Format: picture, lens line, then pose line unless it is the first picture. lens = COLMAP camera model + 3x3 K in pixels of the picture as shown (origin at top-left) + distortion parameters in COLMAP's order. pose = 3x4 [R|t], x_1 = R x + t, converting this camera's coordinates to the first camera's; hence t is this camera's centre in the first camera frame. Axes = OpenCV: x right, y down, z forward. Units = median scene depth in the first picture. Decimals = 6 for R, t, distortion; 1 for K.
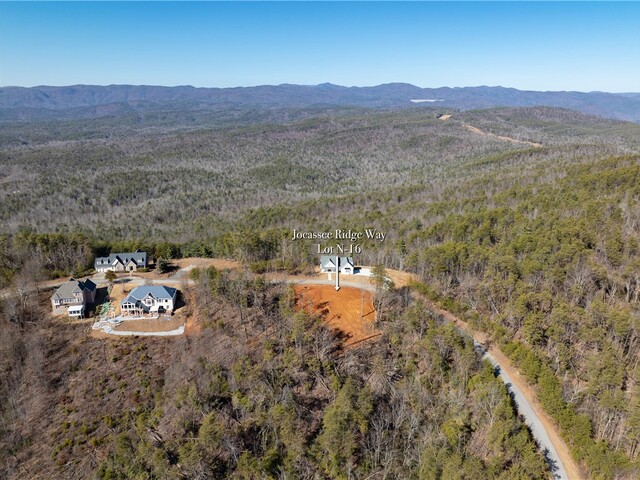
lens RADIAL K [[450.8, 0, 320.0], [0, 450.8, 240.0], [0, 0, 1]] dist [-0.040975, 0.008604]
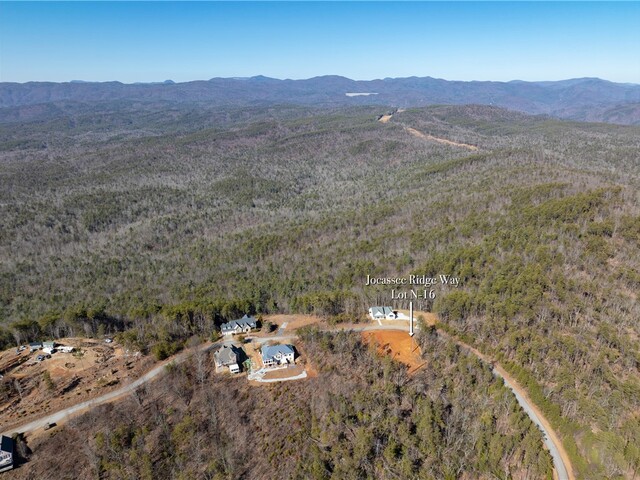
lens RADIAL K [[457.6, 0, 320.0], [0, 457.6, 240.0], [0, 0, 1]] dist [-0.038620, 0.003062]
pose [[0.989108, -0.054944, 0.136550, -0.084048], [0.052222, 0.998360, 0.023439, -0.053809], [-0.137614, -0.016052, 0.990356, -0.099654]]
